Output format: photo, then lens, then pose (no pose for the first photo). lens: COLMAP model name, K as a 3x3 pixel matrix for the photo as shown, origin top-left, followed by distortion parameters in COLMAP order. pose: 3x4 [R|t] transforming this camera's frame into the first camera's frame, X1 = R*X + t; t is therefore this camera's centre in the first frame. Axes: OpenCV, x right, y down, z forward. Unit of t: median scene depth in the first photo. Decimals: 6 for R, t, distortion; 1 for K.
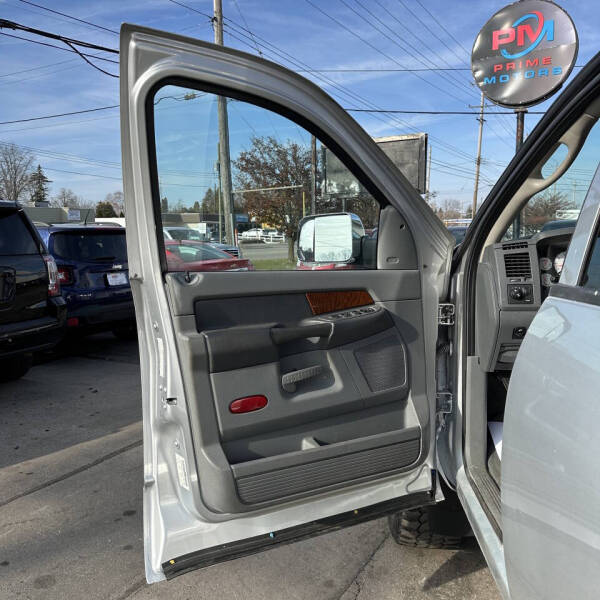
lens RADIAL K [[561.4, 0, 299.4], [0, 561.4, 300.5], [0, 0, 1]] dist [0.087274, -0.150926]
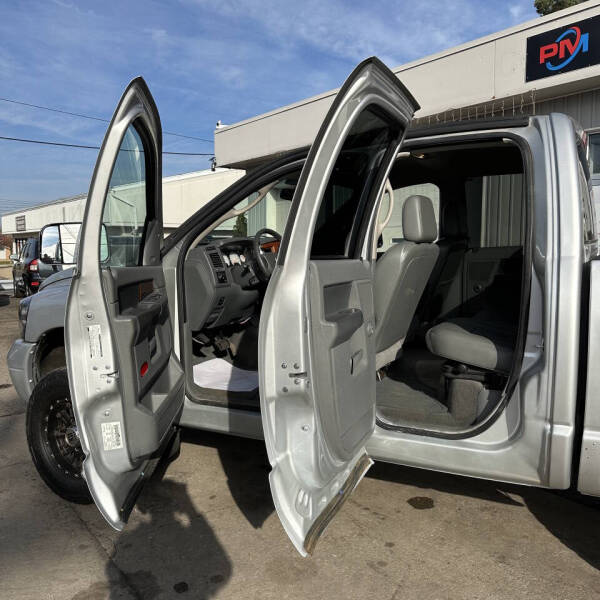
lens RADIAL K [[555.8, 0, 312.9], [0, 555.8, 299.5], [0, 0, 1]] dist [0.094572, -0.149520]
pose [[0.415062, -0.085161, 0.905799, -0.126489], [0.114843, 0.992550, 0.040693, 0.002149], [-0.902516, 0.087134, 0.421750, 0.011239]]
